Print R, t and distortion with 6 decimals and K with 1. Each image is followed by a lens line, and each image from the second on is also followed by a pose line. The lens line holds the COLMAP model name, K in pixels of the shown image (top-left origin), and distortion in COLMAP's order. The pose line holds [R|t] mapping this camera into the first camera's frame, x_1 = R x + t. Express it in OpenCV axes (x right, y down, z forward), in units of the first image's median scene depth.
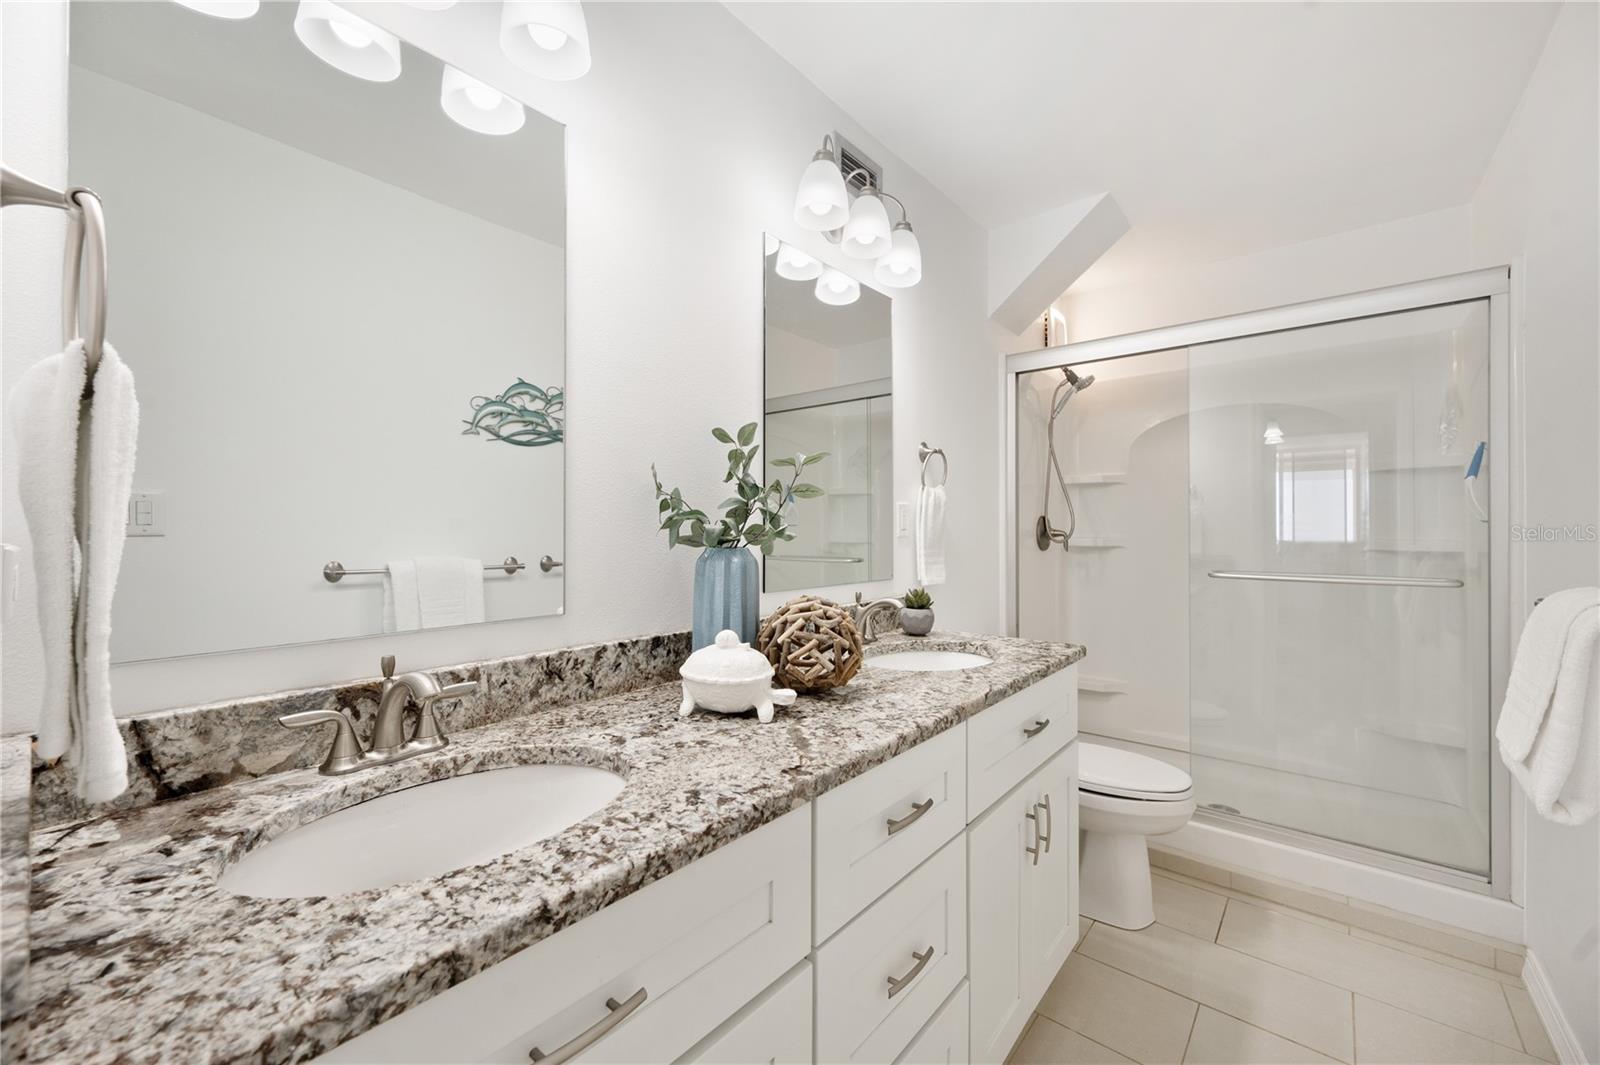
lens RADIAL K [[633.9, 0, 800.3], [0, 633.9, 525.9], [0, 0, 1]] dist [-0.001653, 0.000606]
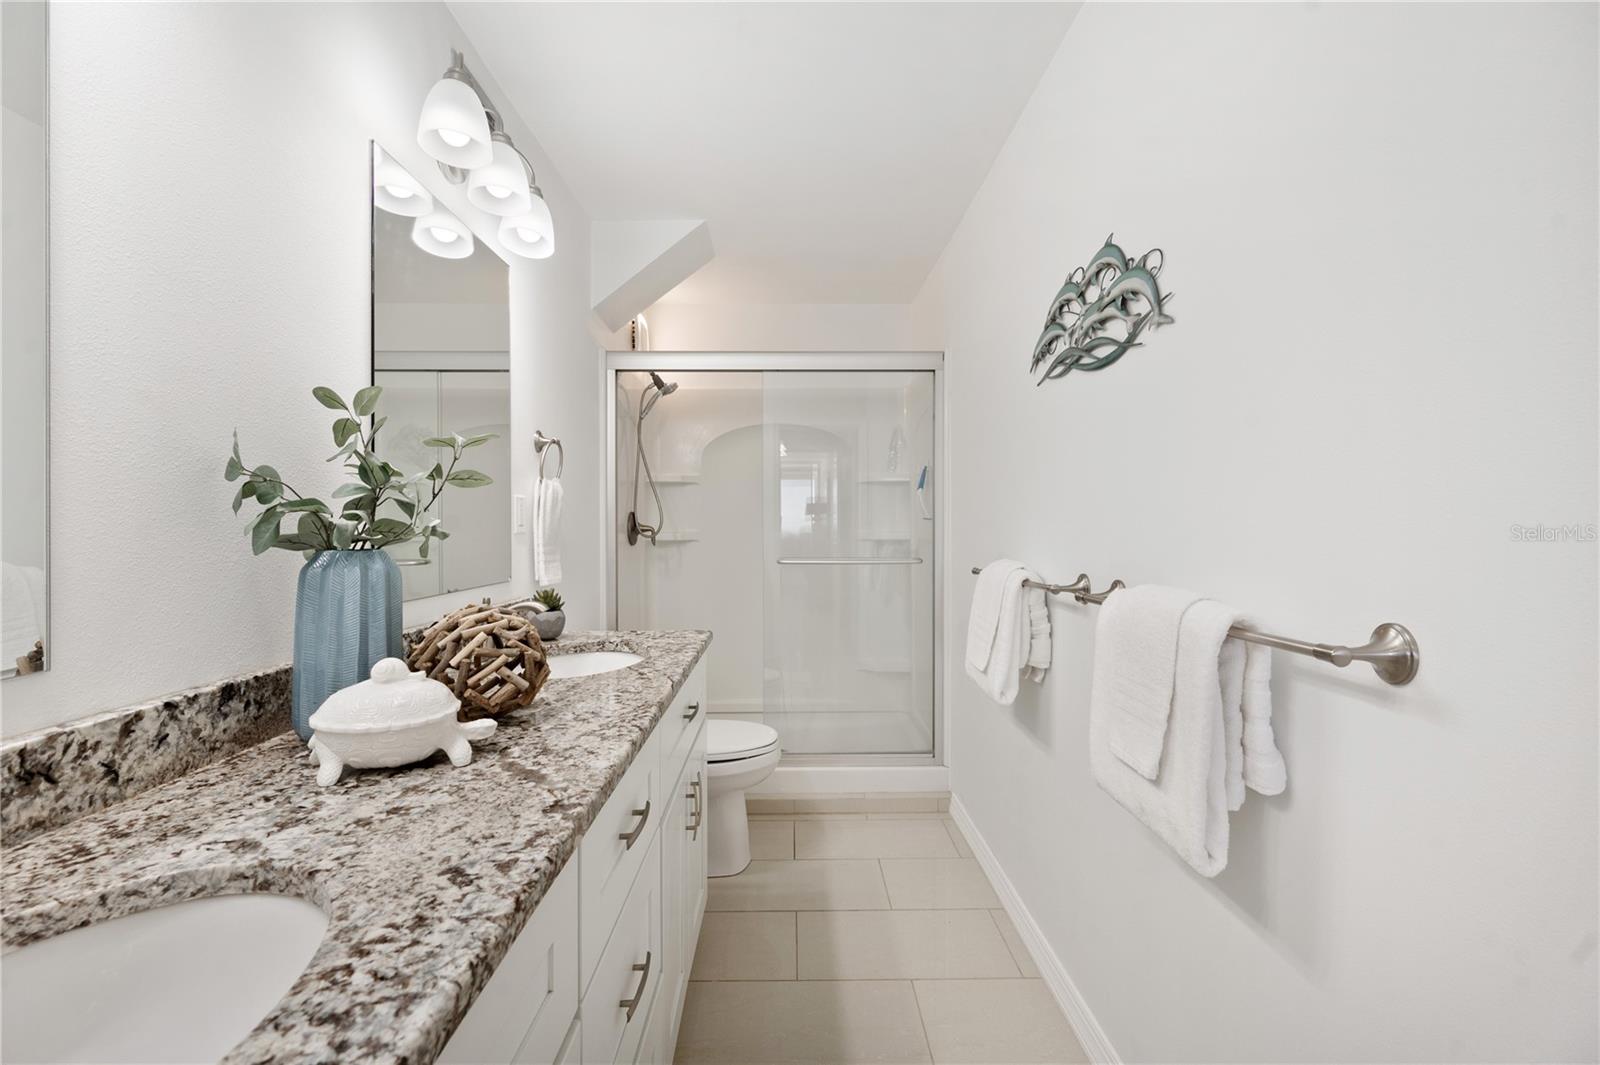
lens RADIAL K [[633.9, 0, 801.8], [0, 633.9, 524.2], [0, 0, 1]] dist [-0.001653, 0.000606]
pose [[0.752603, -0.001010, 0.658474, -0.198360], [-0.001608, 0.999993, 0.003371, 0.000710], [-0.658473, -0.003596, 0.752596, 0.085790]]
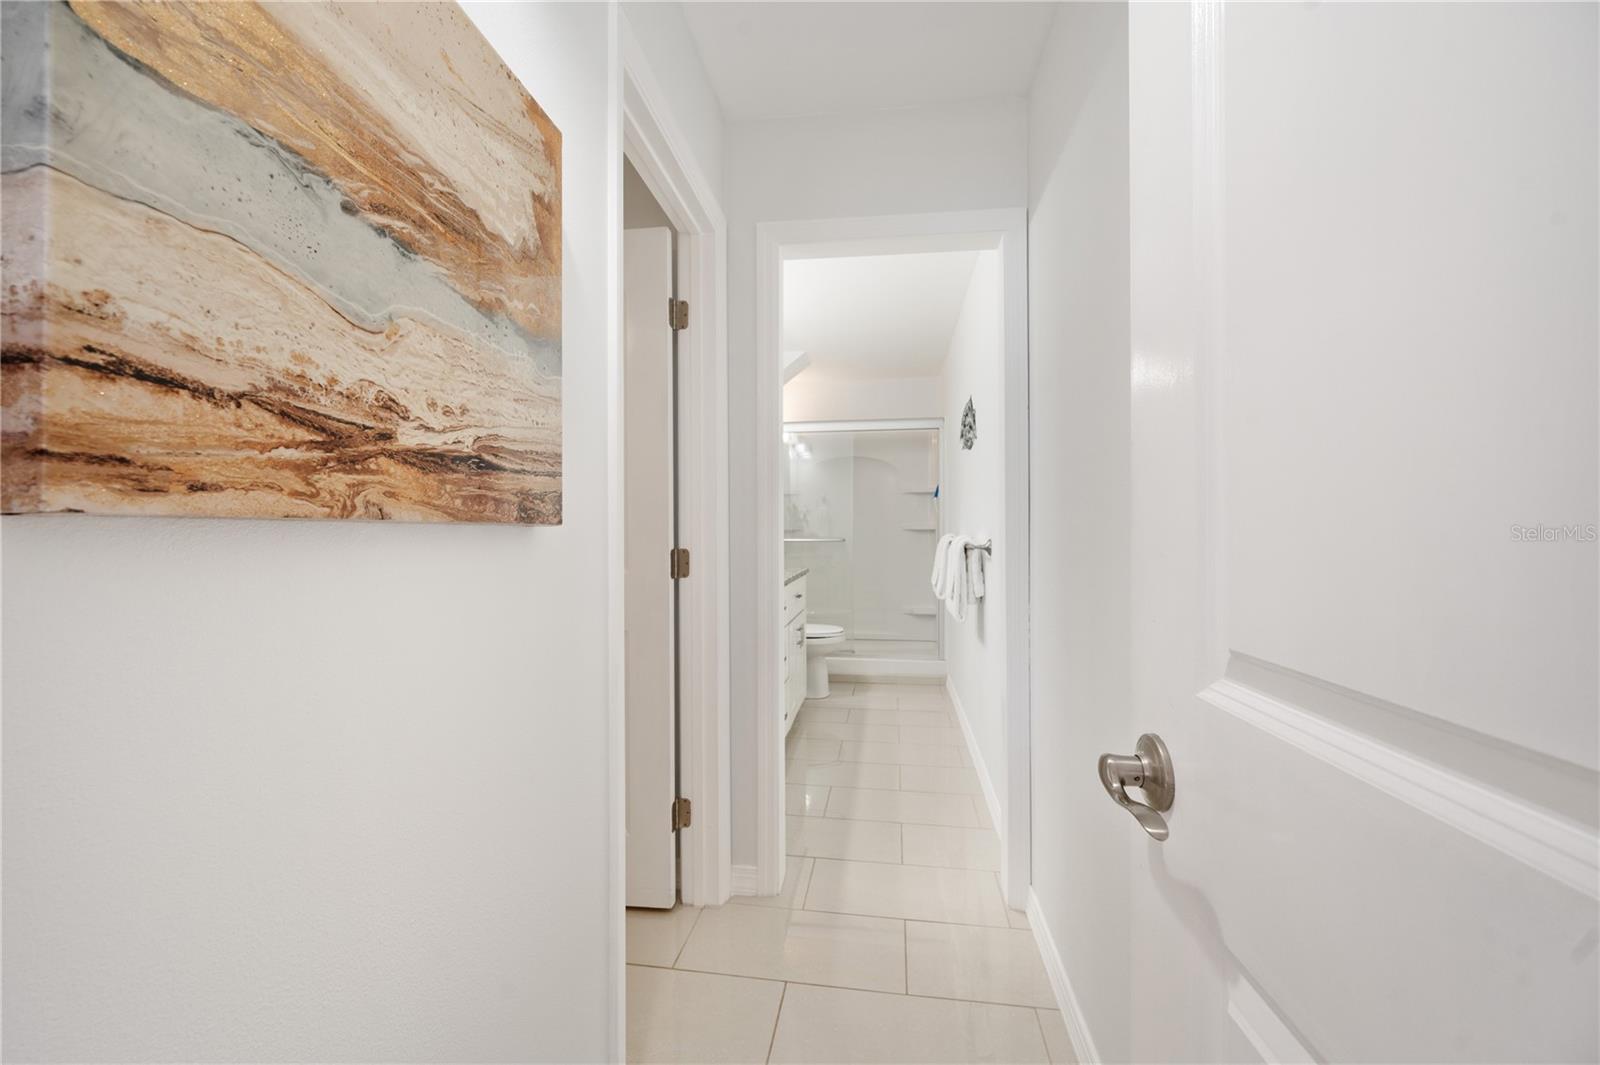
lens RADIAL K [[633.9, 0, 799.9], [0, 633.9, 534.7], [0, 0, 1]] dist [-0.001653, 0.000606]
pose [[0.855939, -0.001101, 0.517076, -0.946563], [-0.000817, 0.999994, 0.003482, 0.073643], [-0.517076, -0.003403, 0.855933, -1.176948]]
